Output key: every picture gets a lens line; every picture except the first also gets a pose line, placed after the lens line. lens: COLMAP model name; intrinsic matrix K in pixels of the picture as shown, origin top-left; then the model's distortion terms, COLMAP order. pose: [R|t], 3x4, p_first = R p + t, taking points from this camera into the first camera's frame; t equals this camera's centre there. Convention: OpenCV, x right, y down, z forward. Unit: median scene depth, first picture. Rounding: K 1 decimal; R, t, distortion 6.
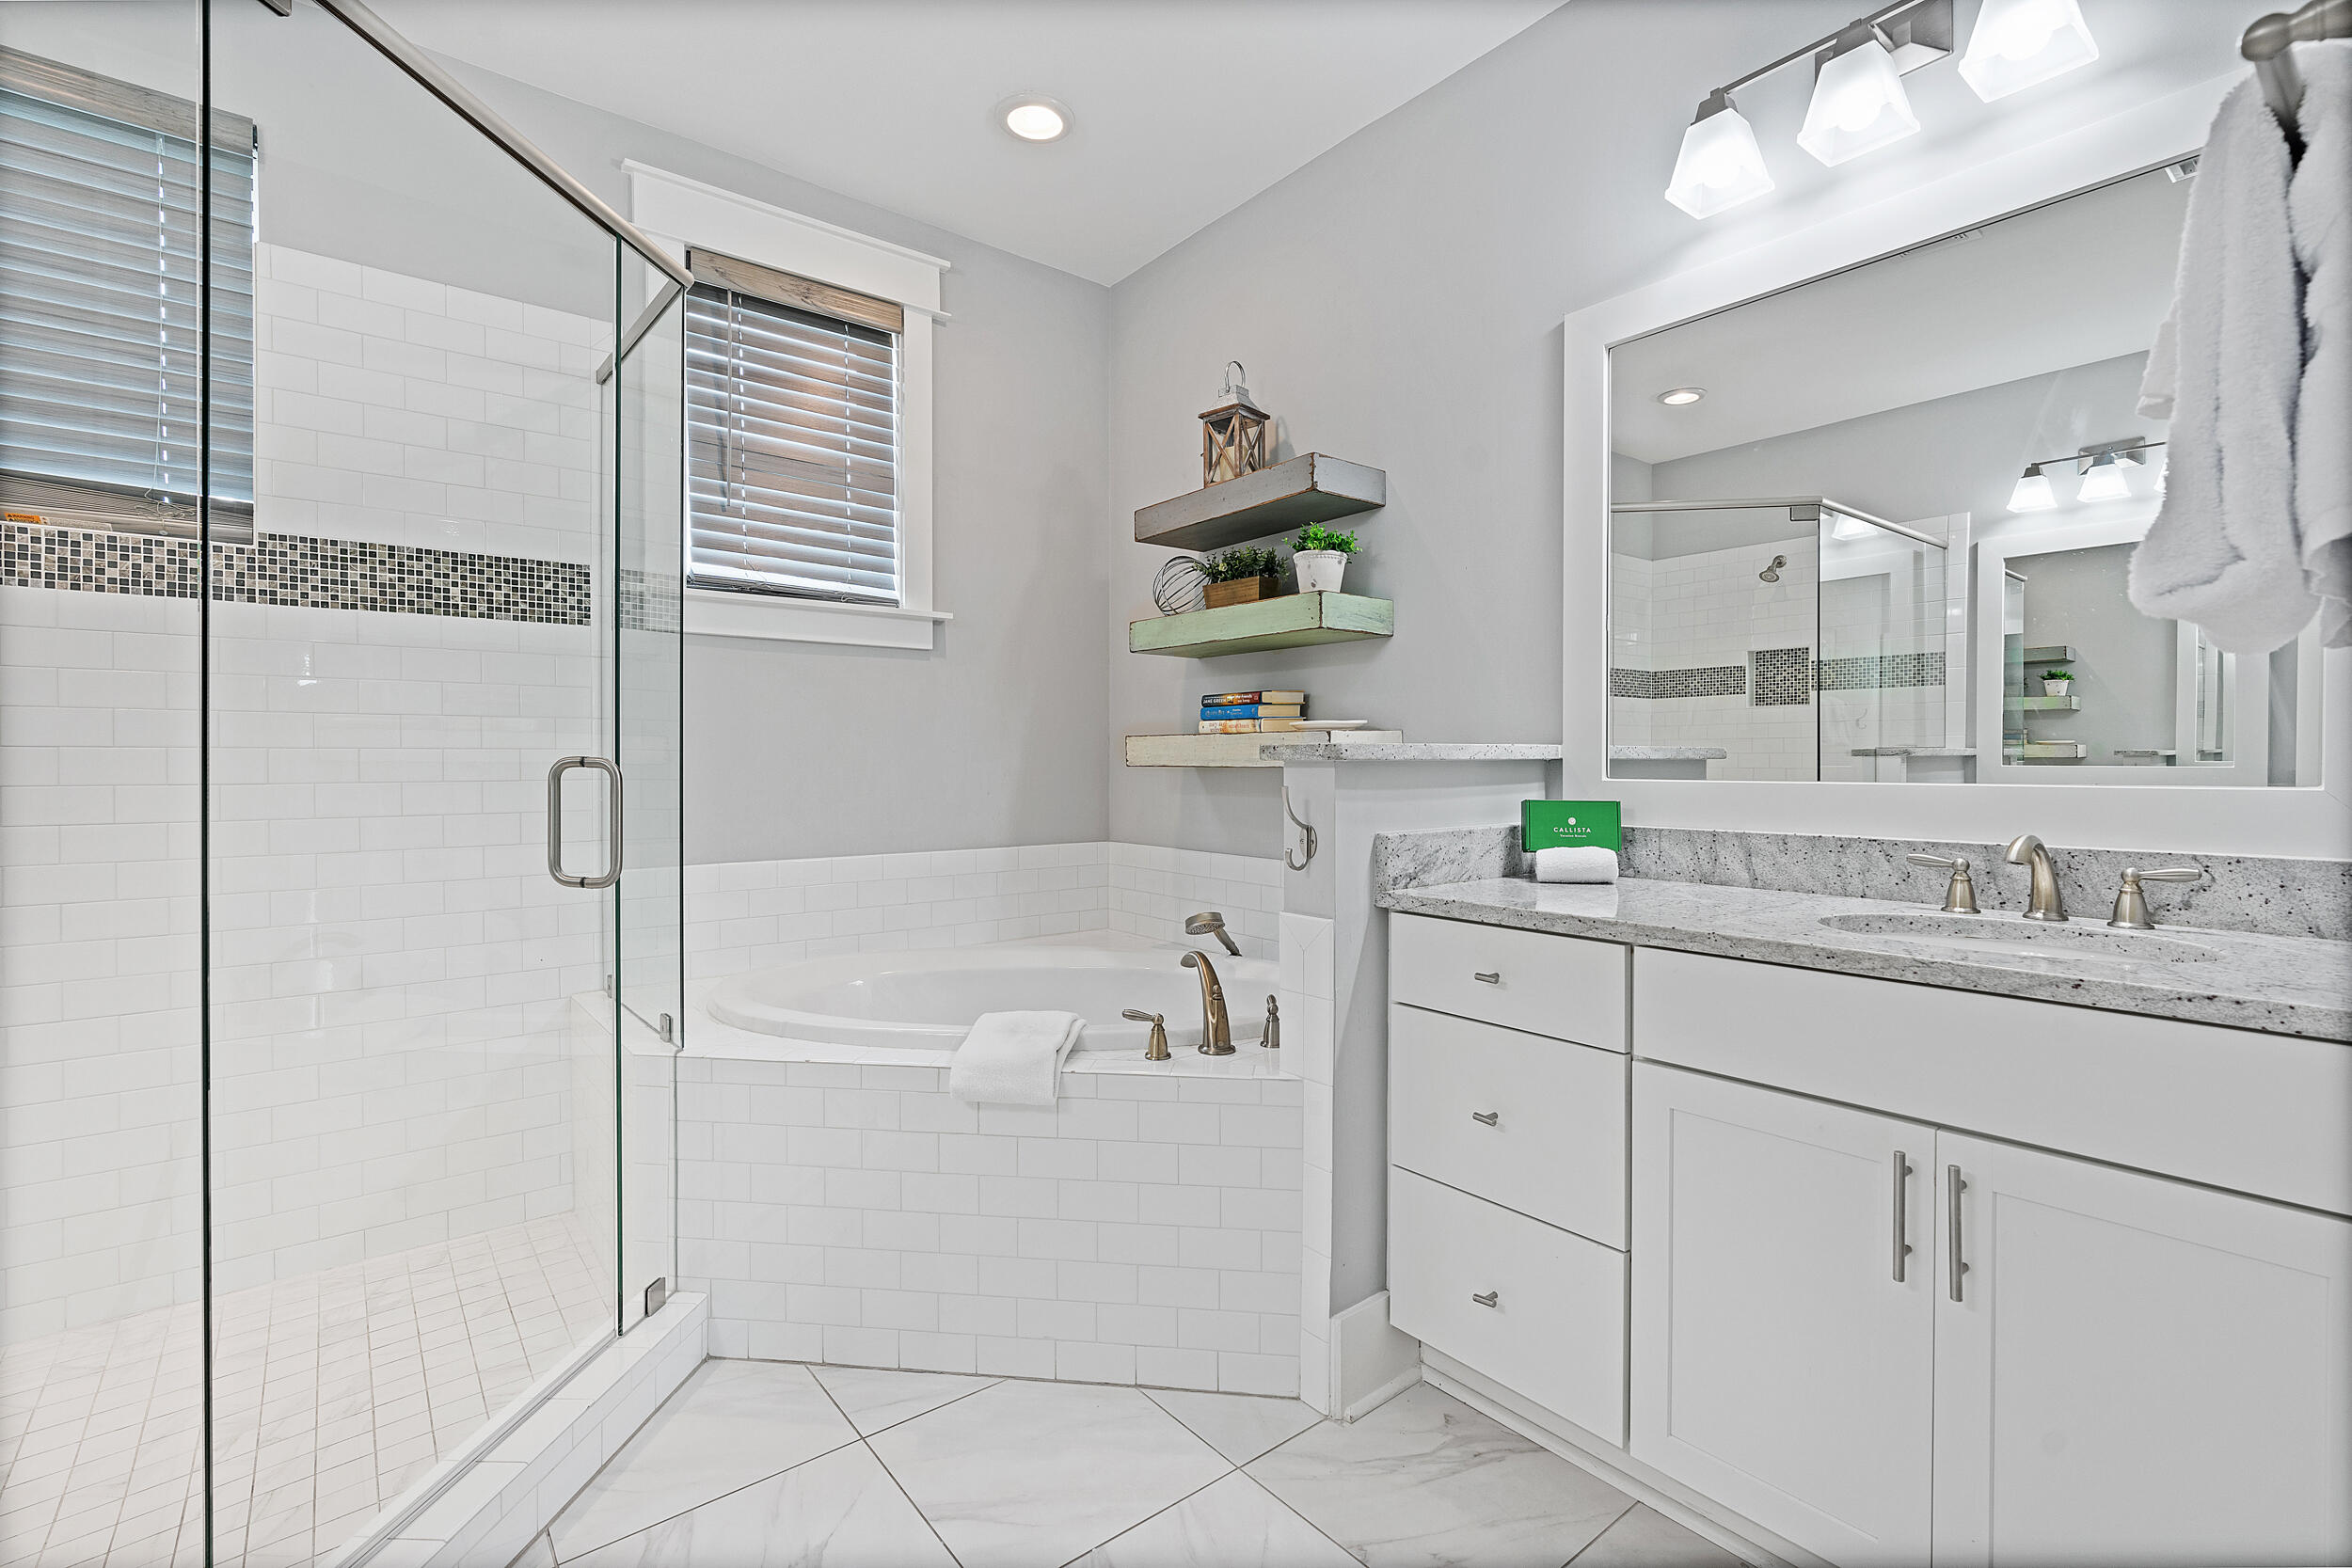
lens RADIAL K [[1055.0, 0, 1169.5], [0, 1055.0, 780.1], [0, 0, 1]] dist [-0.012040, 0.003947]
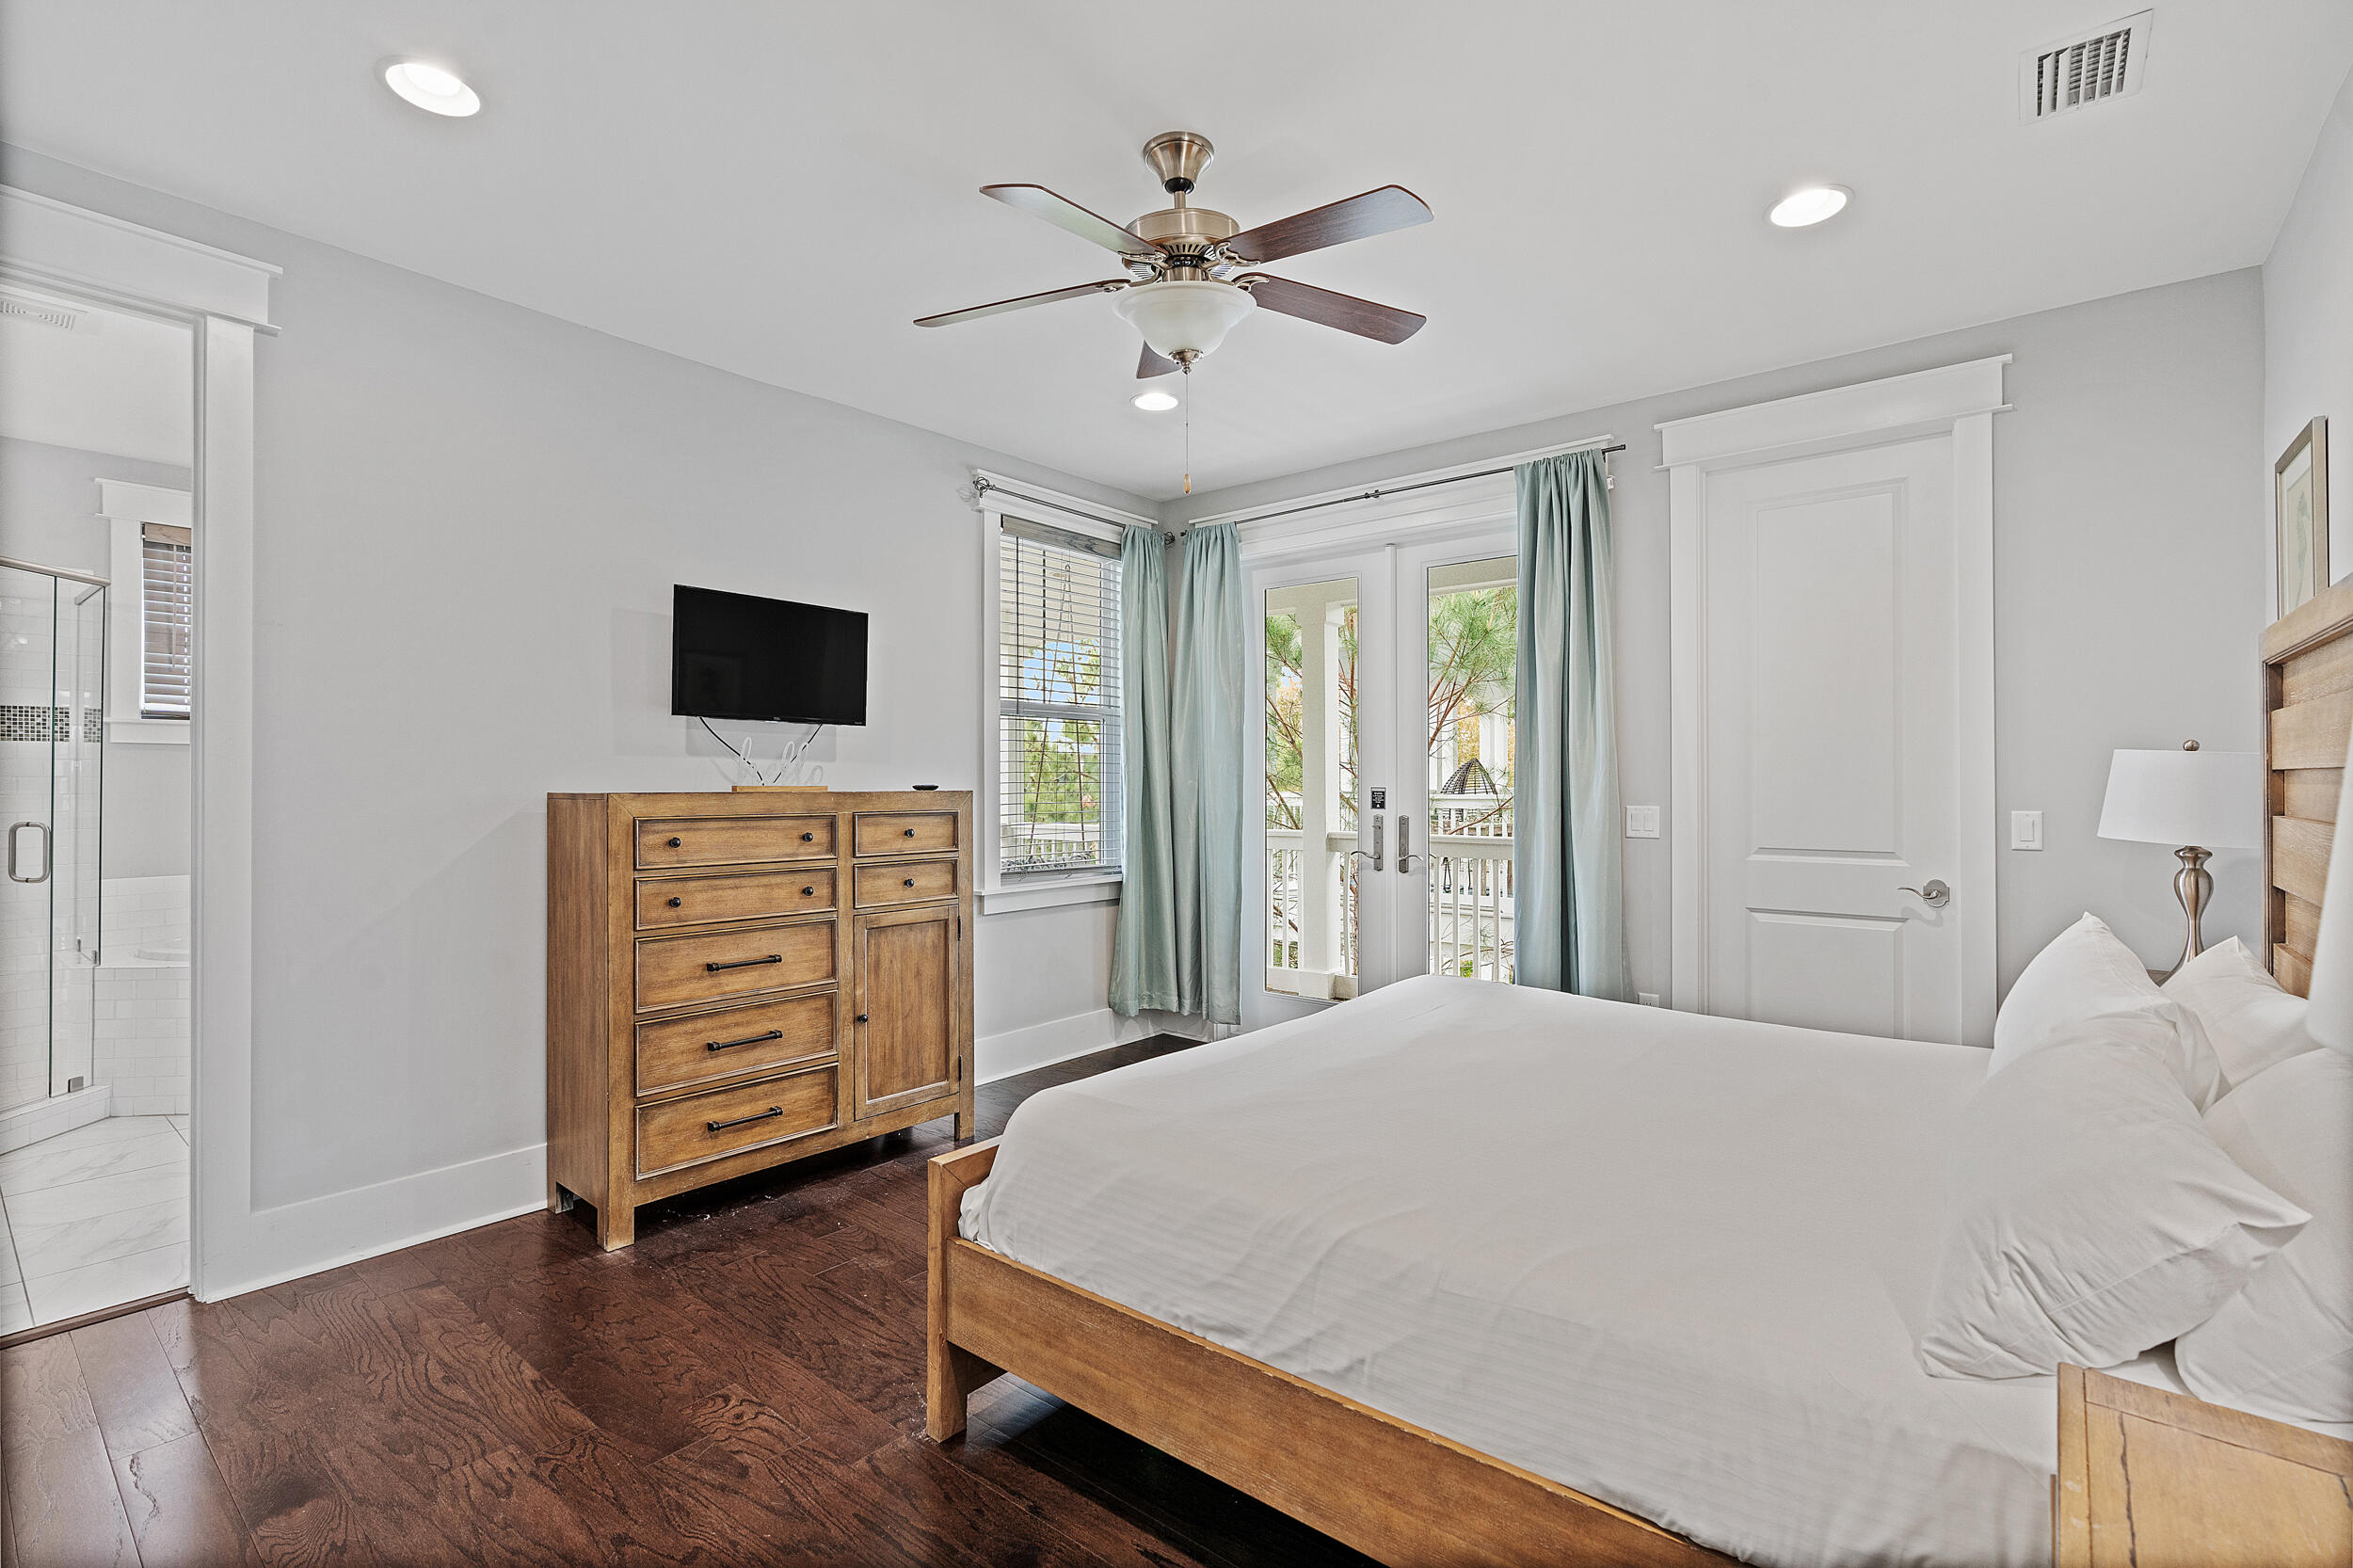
lens RADIAL K [[1055.5, 0, 1178.2], [0, 1055.5, 778.8], [0, 0, 1]] dist [-0.012040, 0.003947]
pose [[0.981674, -0.005854, 0.190481, 0.358935], [0.008936, 0.999843, -0.015326, -0.015056], [-0.190361, 0.016747, 0.981571, -0.412603]]
